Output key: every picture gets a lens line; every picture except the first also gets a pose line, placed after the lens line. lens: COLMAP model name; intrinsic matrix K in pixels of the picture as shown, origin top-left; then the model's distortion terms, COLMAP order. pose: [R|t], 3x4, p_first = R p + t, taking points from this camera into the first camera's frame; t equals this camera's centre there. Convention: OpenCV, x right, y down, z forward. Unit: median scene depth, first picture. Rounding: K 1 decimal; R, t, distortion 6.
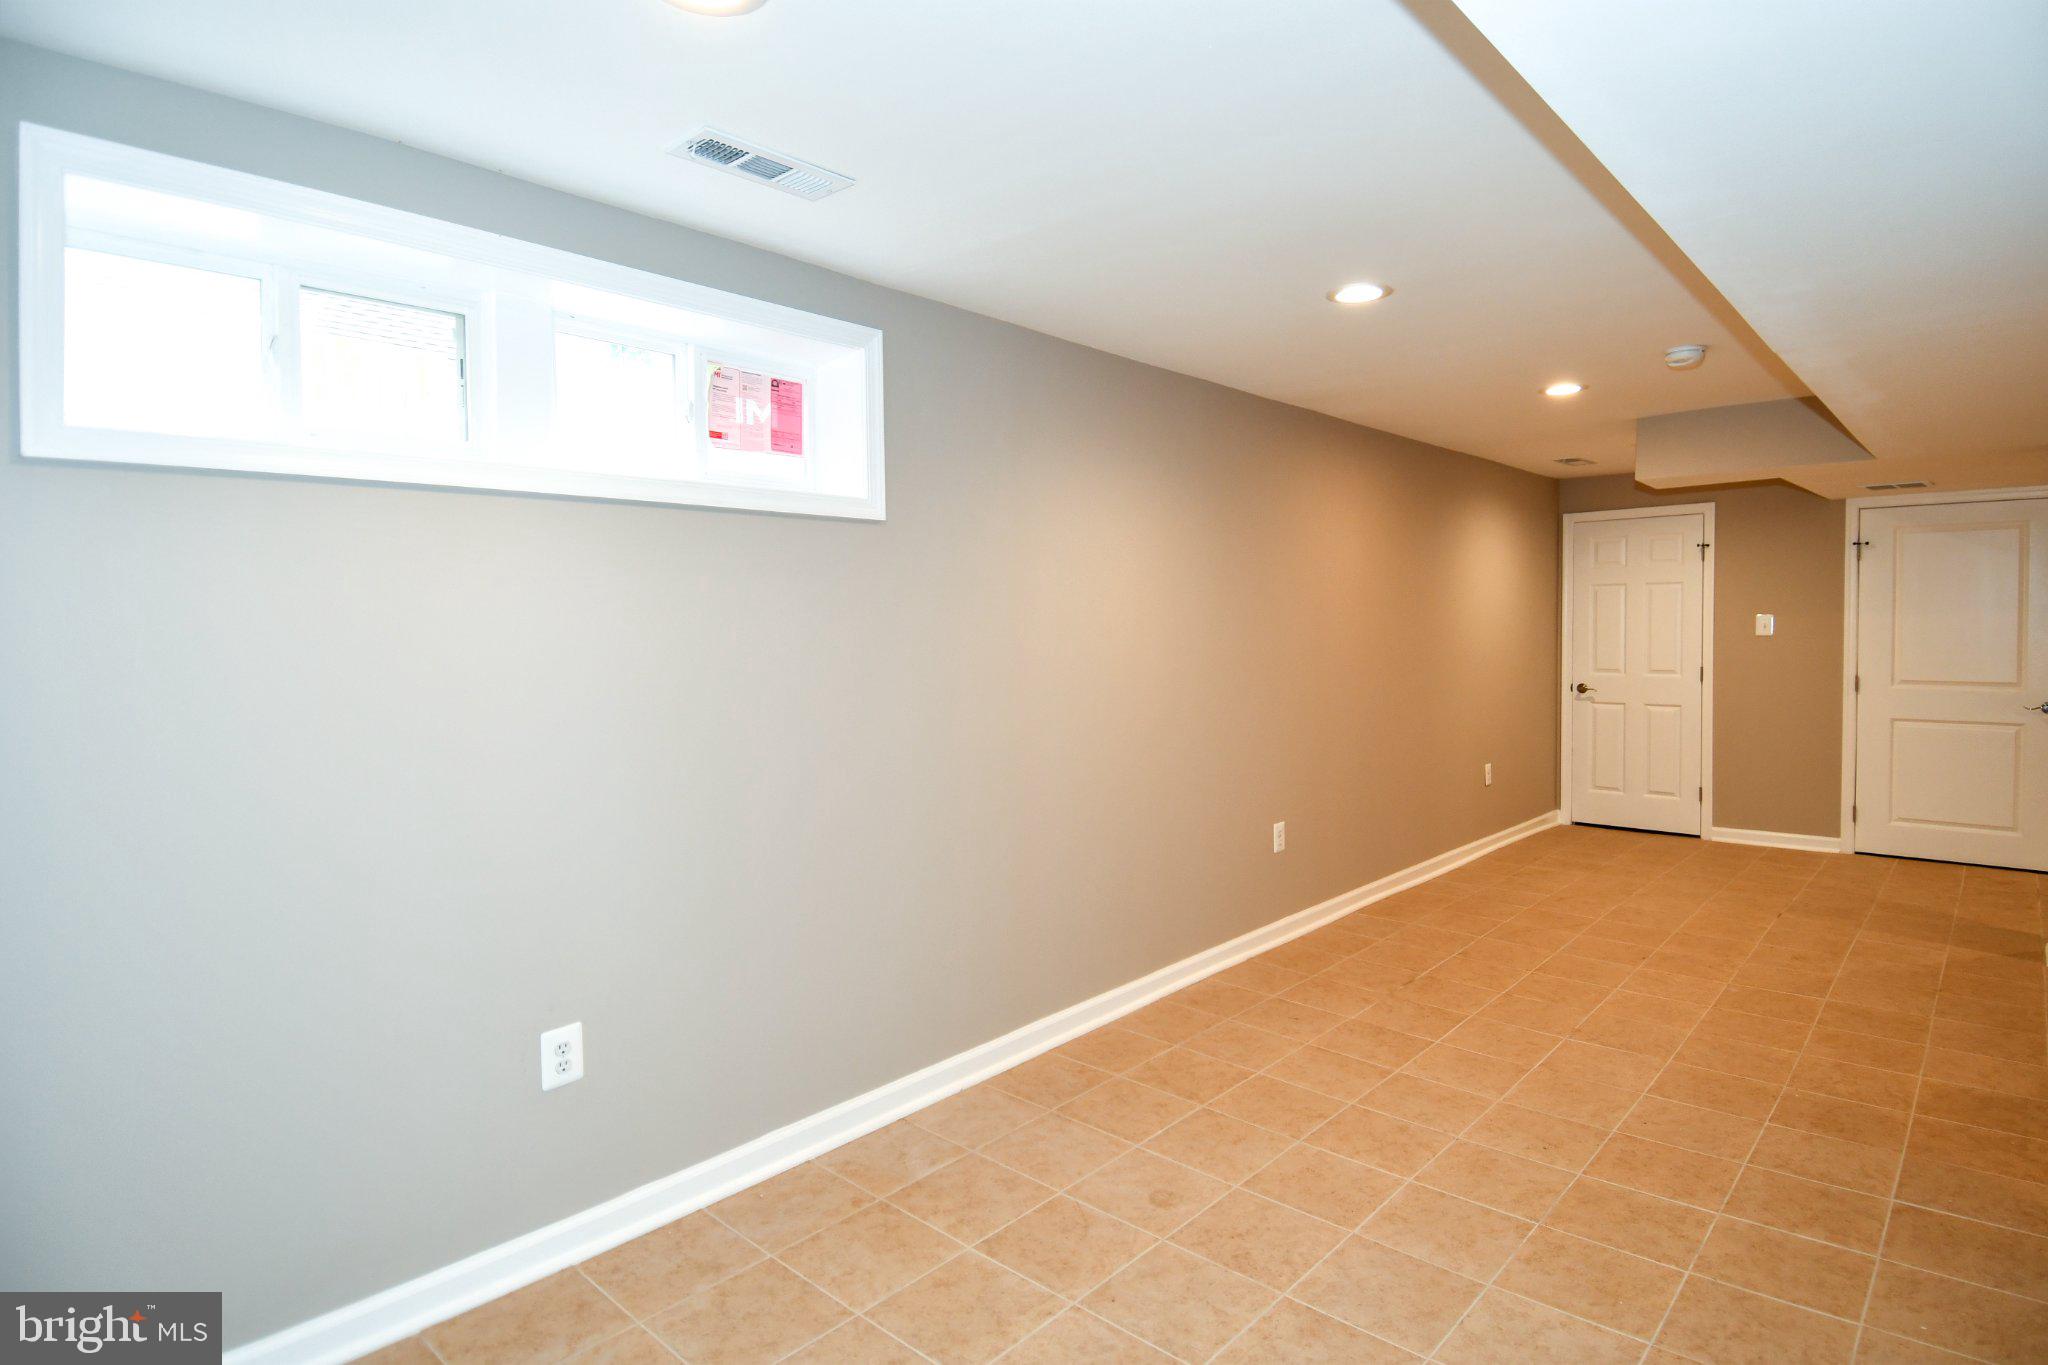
lens RADIAL K [[1071.9, 0, 1074.7], [0, 1071.9, 659.8], [0, 0, 1]] dist [0.048733, -0.057010]
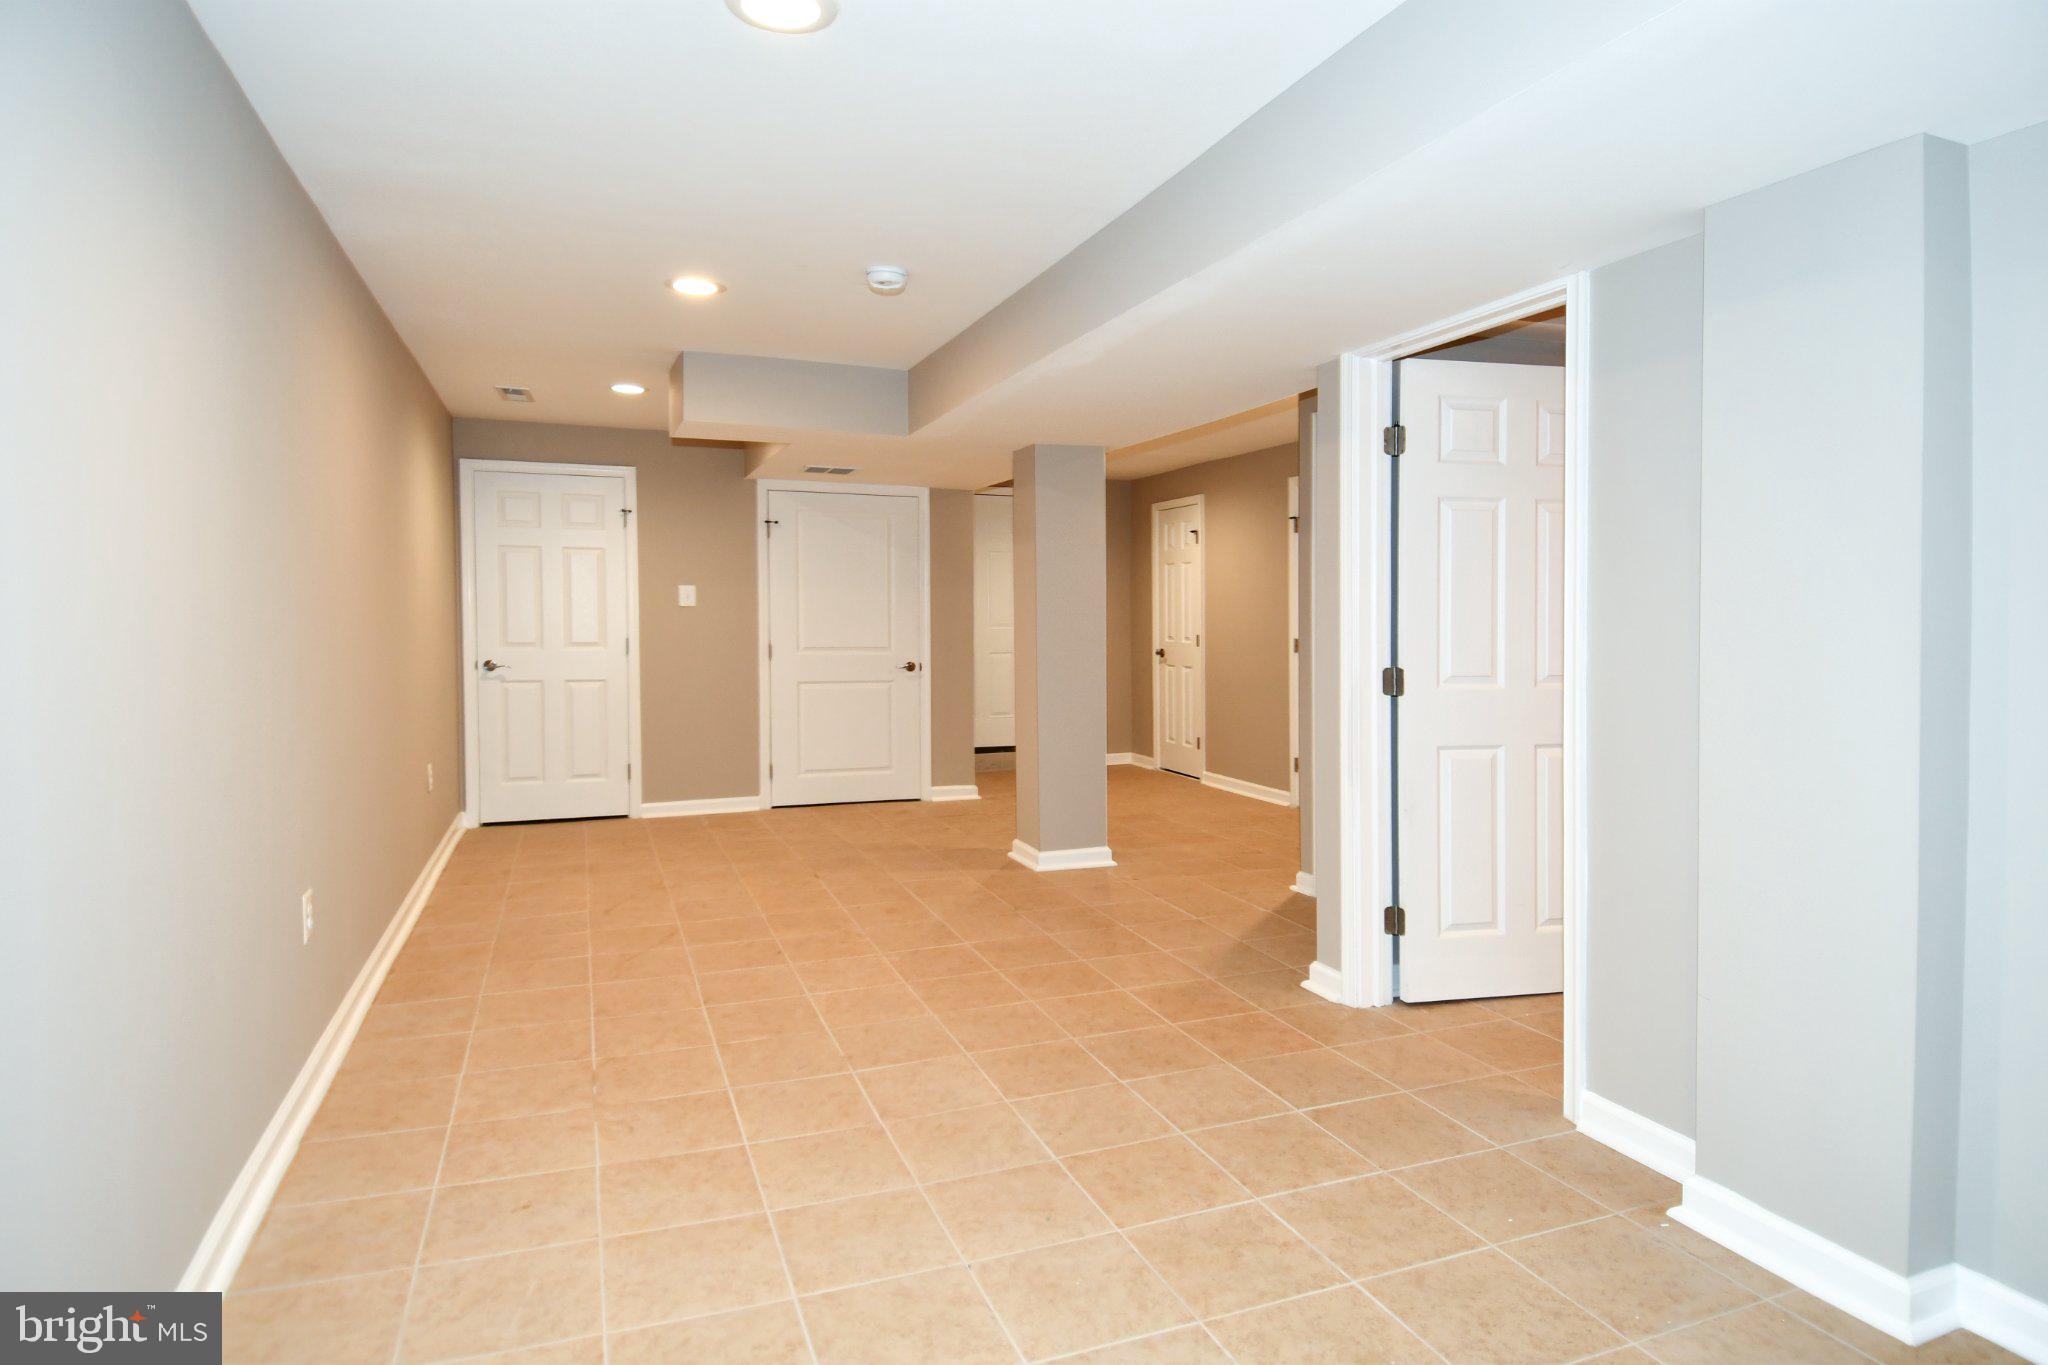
lens RADIAL K [[1071.9, 0, 1074.7], [0, 1071.9, 659.8], [0, 0, 1]] dist [0.048733, -0.057010]
pose [[0.464524, -0.025516, 0.885193, -0.102449], [0.013112, 0.999673, 0.021936, 0.012386], [-0.885463, 0.001417, 0.464707, 0.263467]]
